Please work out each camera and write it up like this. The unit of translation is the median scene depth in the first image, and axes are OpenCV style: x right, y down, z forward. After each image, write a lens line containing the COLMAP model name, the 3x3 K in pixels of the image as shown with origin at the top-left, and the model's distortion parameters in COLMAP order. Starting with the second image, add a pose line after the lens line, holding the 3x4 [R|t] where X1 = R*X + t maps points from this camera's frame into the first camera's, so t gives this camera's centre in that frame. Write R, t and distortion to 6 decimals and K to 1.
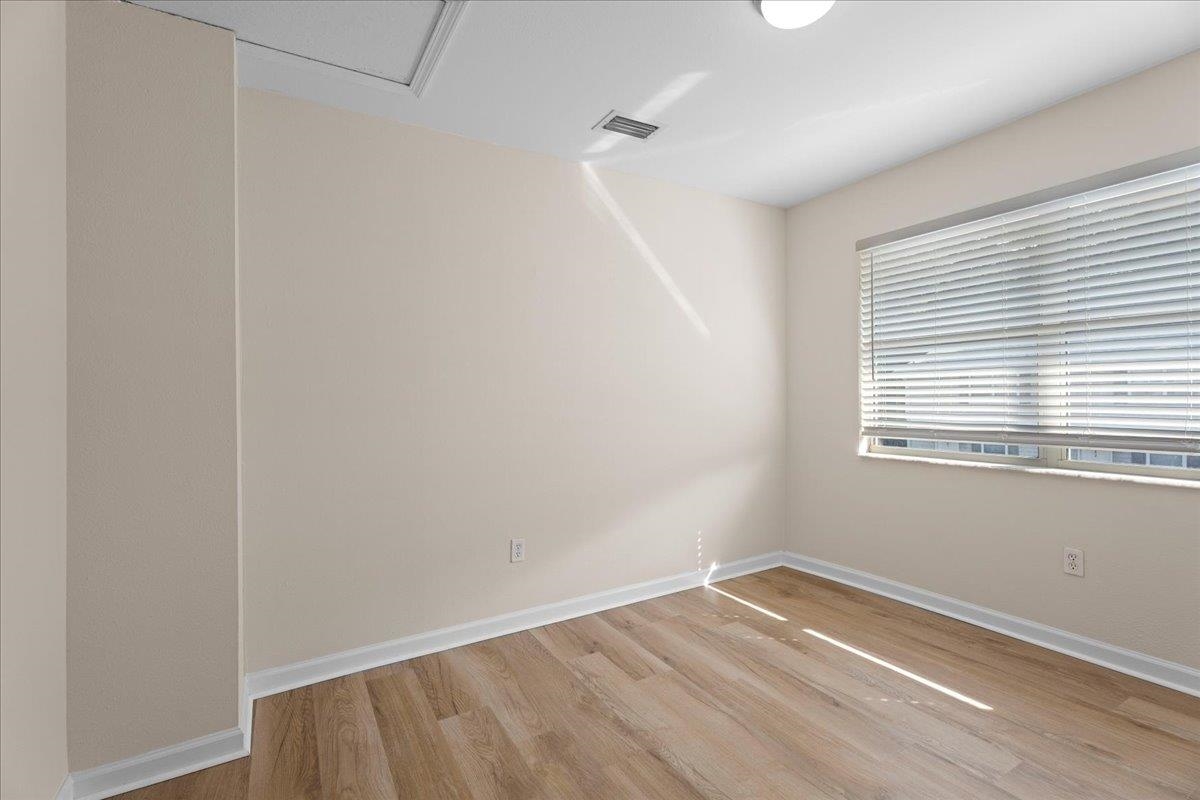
lens RADIAL K [[535.5, 0, 599.5], [0, 535.5, 398.9], [0, 0, 1]] dist [-0.005876, 0.001179]
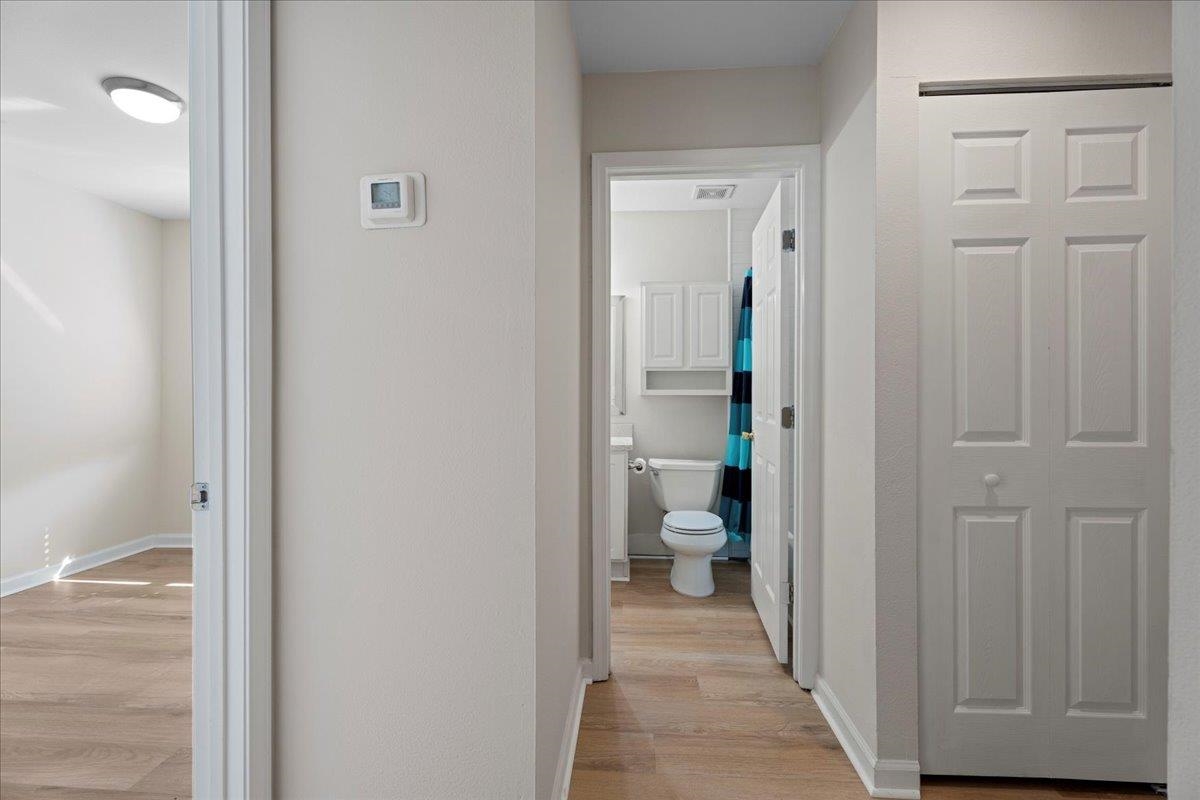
lens RADIAL K [[535.5, 0, 599.2], [0, 535.5, 394.5], [0, 0, 1]] dist [-0.005876, 0.001179]
pose [[0.563314, 0.000682, 0.826242, -0.063472], [0.001528, 0.999997, -0.001868, 0.001557], [-0.826241, 0.002315, 0.563312, -0.482630]]
